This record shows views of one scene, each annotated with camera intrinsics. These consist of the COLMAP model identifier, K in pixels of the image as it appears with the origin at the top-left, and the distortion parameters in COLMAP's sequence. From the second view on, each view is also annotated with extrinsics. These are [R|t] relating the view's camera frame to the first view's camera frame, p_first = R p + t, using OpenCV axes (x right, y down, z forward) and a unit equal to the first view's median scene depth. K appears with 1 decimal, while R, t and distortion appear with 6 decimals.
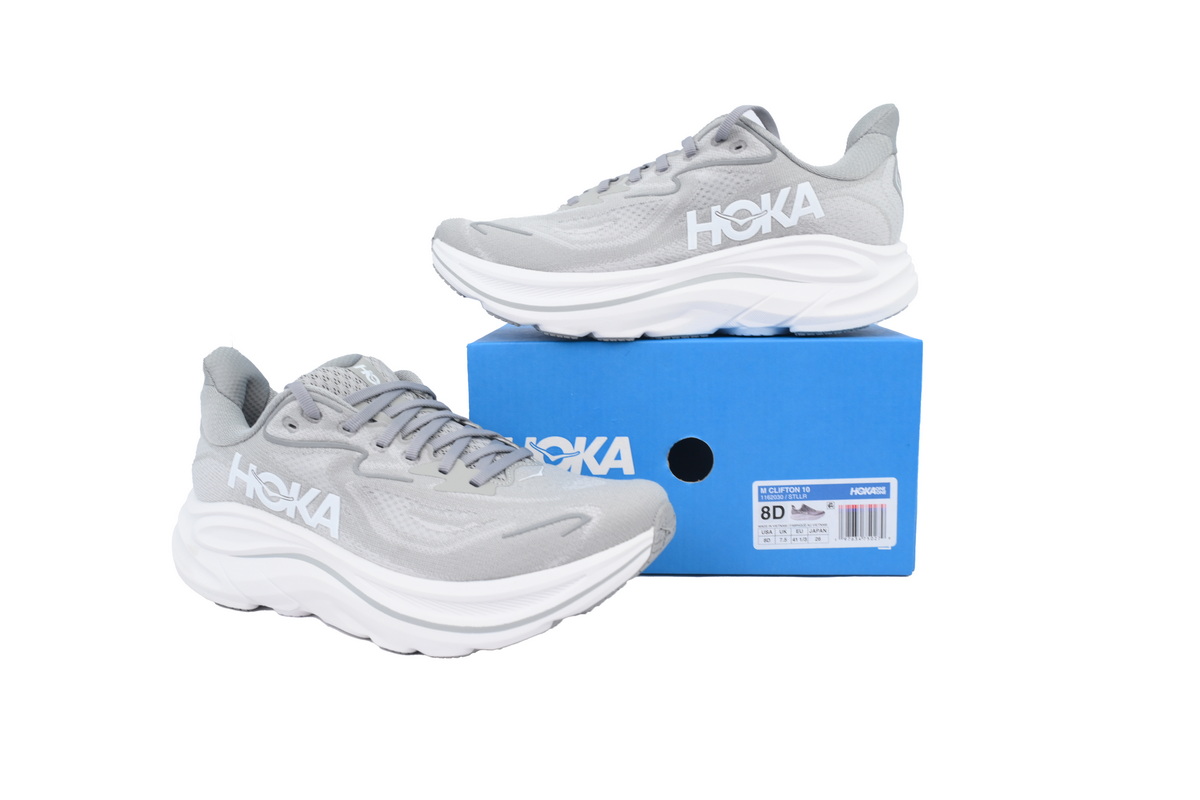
lens RADIAL K [[887.3, 0, 600.0], [0, 887.3, 400.0], [0, 0, 1]] dist [0.033049, -0.000285]
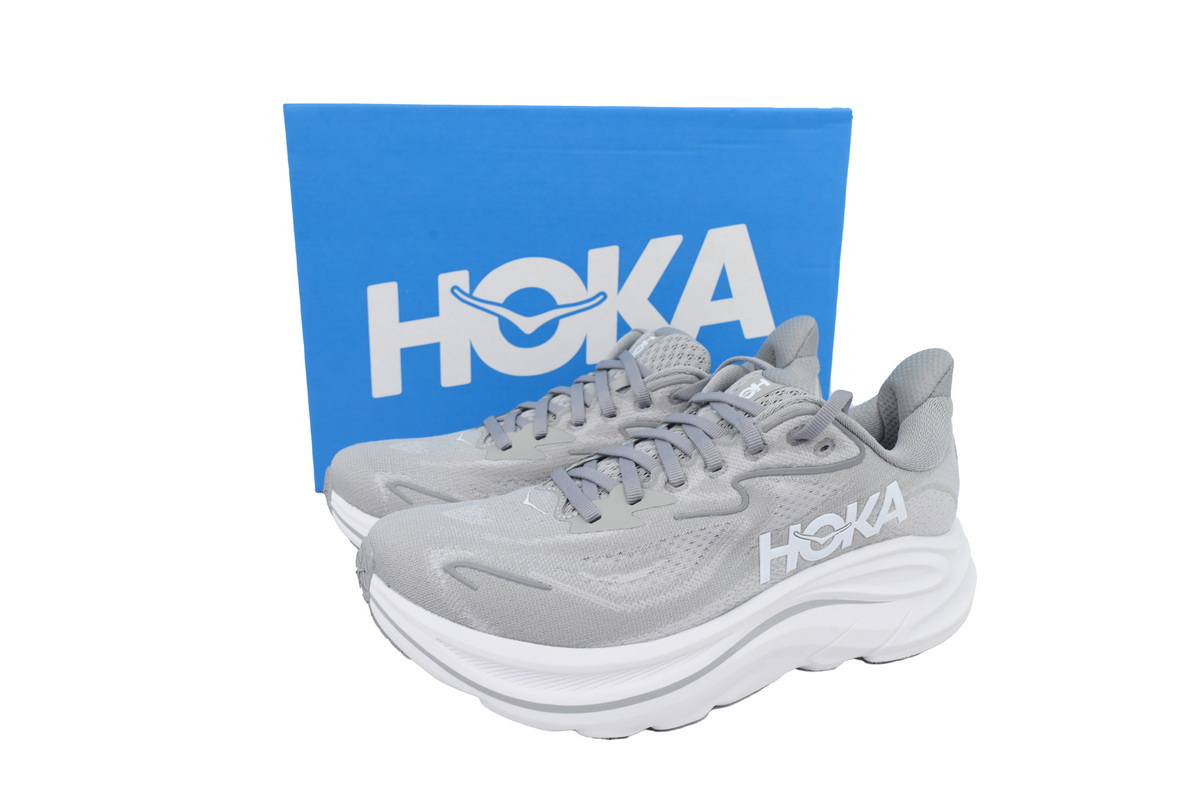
lens RADIAL K [[887.3, 0, 600.0], [0, 887.3, 400.0], [0, 0, 1]] dist [0.033049, -0.000285]
pose [[0.921976, -0.068597, 0.381124, -0.292347], [0.031738, 0.994260, 0.102177, -0.399942], [-0.385945, -0.082108, 0.918860, 0.389664]]
